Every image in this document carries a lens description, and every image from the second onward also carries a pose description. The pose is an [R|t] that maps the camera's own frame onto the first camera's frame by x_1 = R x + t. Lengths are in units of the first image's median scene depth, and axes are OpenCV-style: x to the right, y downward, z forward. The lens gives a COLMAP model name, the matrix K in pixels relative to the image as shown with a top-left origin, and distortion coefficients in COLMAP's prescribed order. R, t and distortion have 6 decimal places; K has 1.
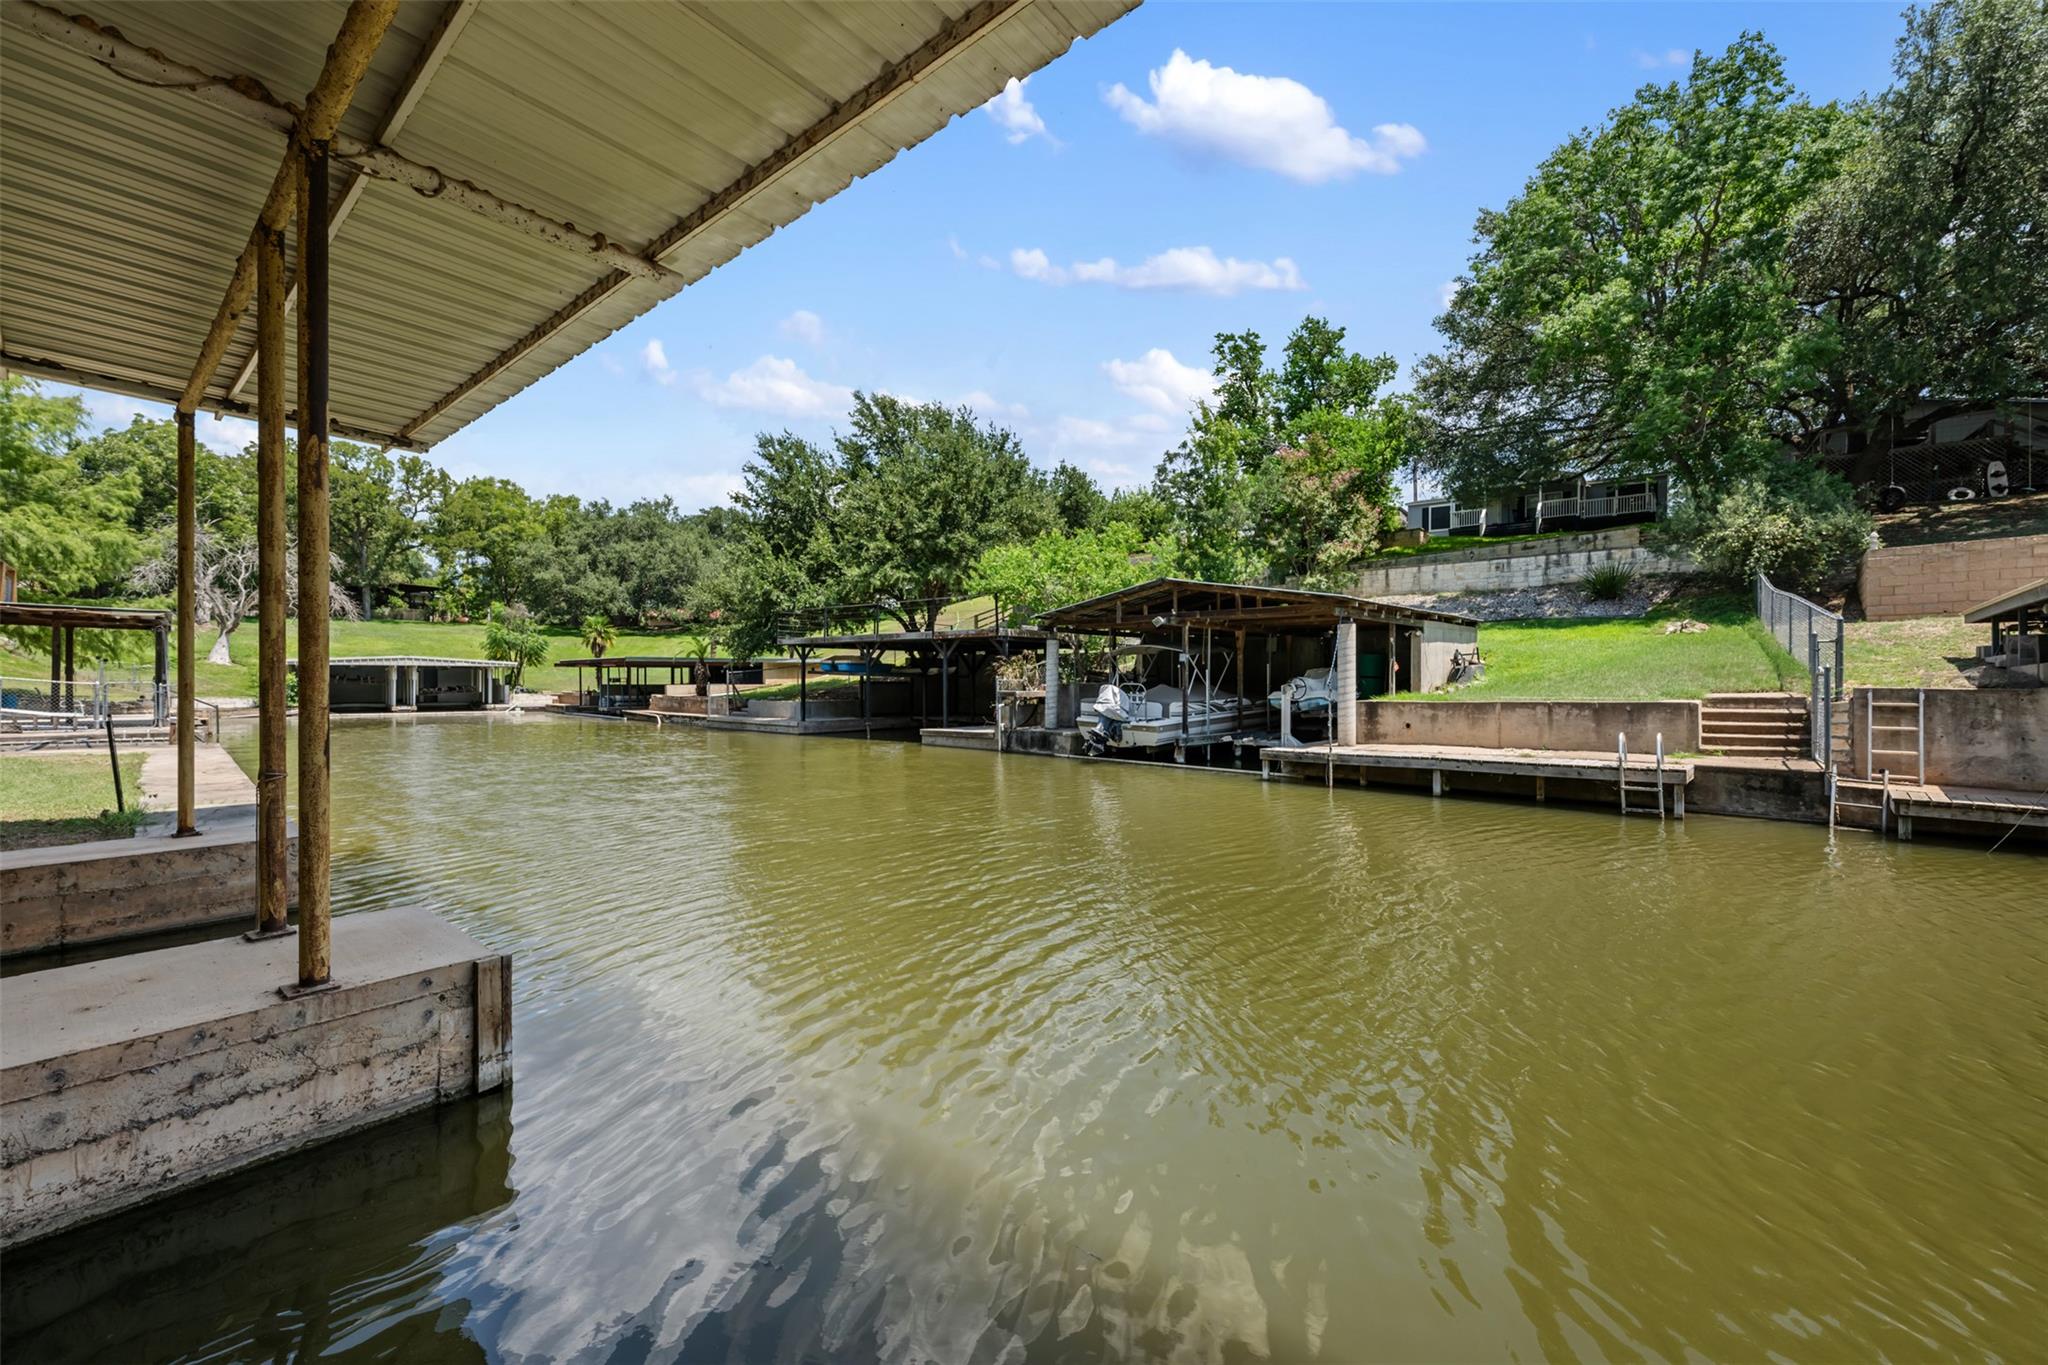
lens RADIAL K [[801.9, 0, 1019.6], [0, 801.9, 678.2], [0, 0, 1]] dist [-0.001563, 0.000078]
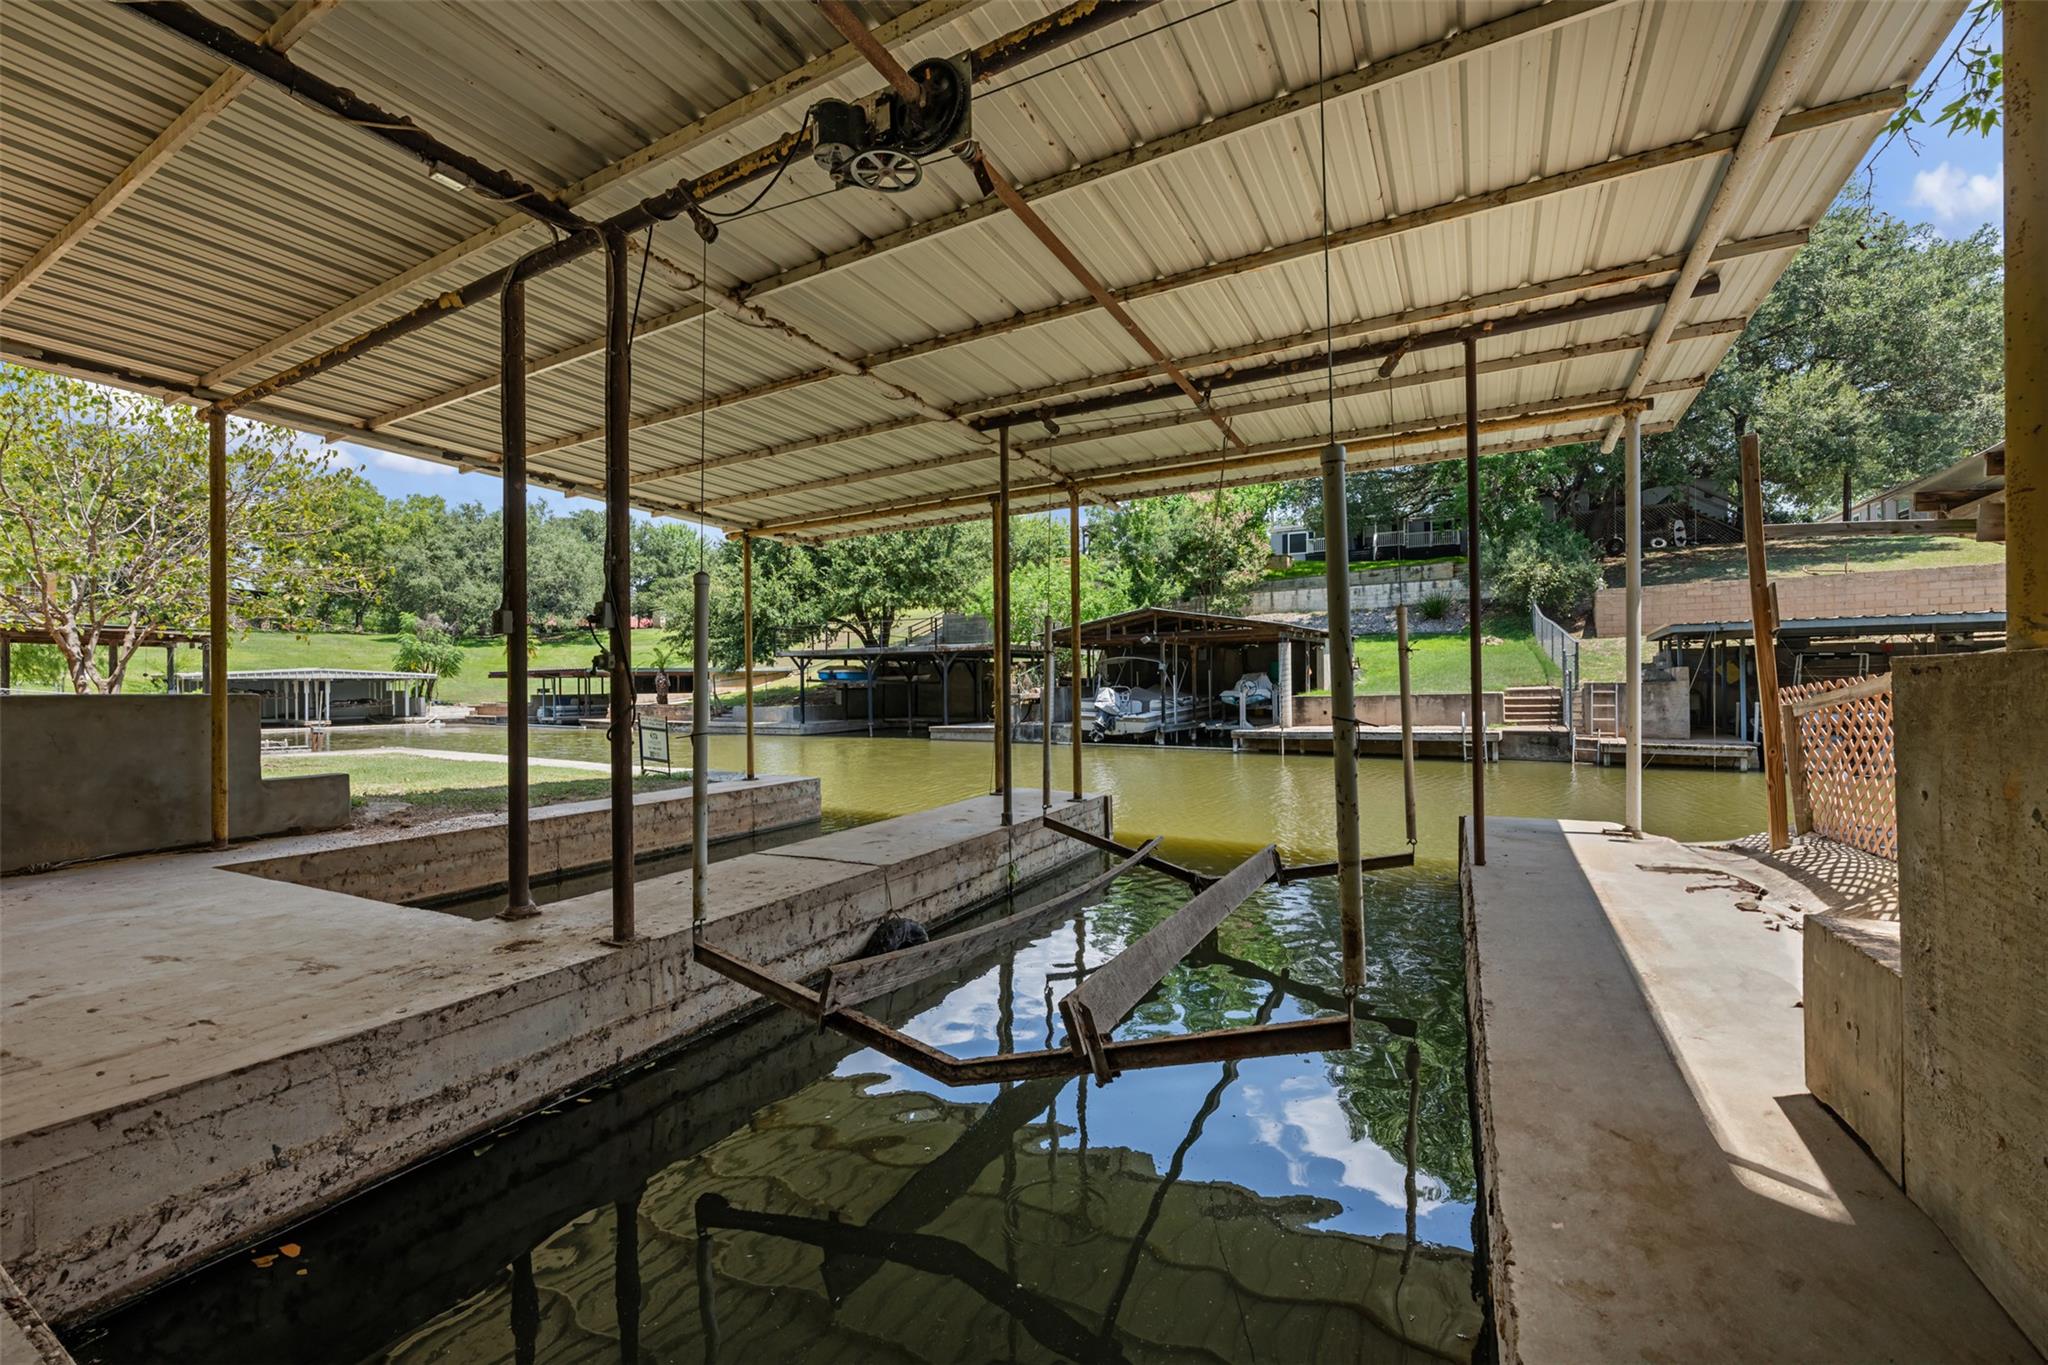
lens RADIAL K [[801.9, 0, 1029.0], [0, 801.9, 687.2], [0, 0, 1]] dist [-0.001563, 0.000078]
pose [[0.982718, -0.013505, 0.184613, -0.182463], [0.012530, 0.999901, 0.006448, -0.001672], [-0.184682, -0.004024, 0.982790, -0.192392]]
